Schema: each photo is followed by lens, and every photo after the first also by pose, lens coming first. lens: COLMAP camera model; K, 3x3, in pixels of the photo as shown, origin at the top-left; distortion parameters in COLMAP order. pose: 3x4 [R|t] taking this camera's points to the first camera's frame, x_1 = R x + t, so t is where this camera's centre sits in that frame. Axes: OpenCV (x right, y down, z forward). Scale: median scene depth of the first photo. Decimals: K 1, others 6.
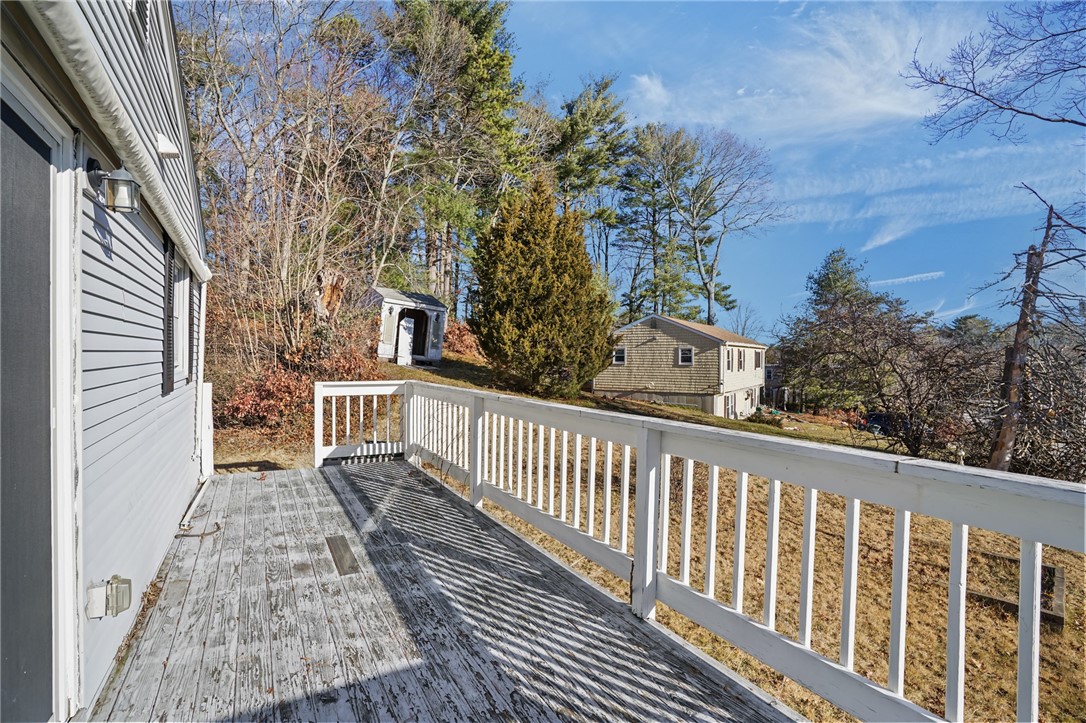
lens RADIAL K [[533.7, 0, 537.3], [0, 533.7, 359.0], [0, 0, 1]] dist [-0.082035, 0.036913]
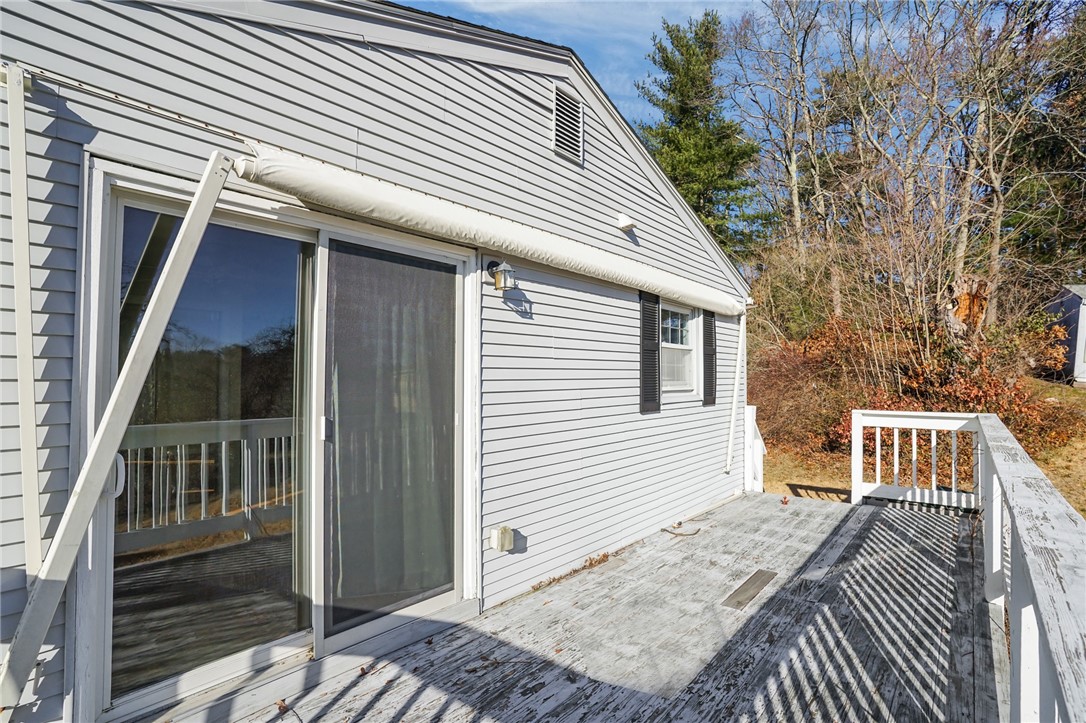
lens RADIAL K [[533.7, 0, 537.3], [0, 533.7, 359.0], [0, 0, 1]] dist [-0.082035, 0.036913]
pose [[0.356988, -0.036827, -0.933383, 0.333714], [-0.004698, 0.999139, -0.041218, -0.006869], [0.934097, 0.019099, 0.356508, 0.236969]]
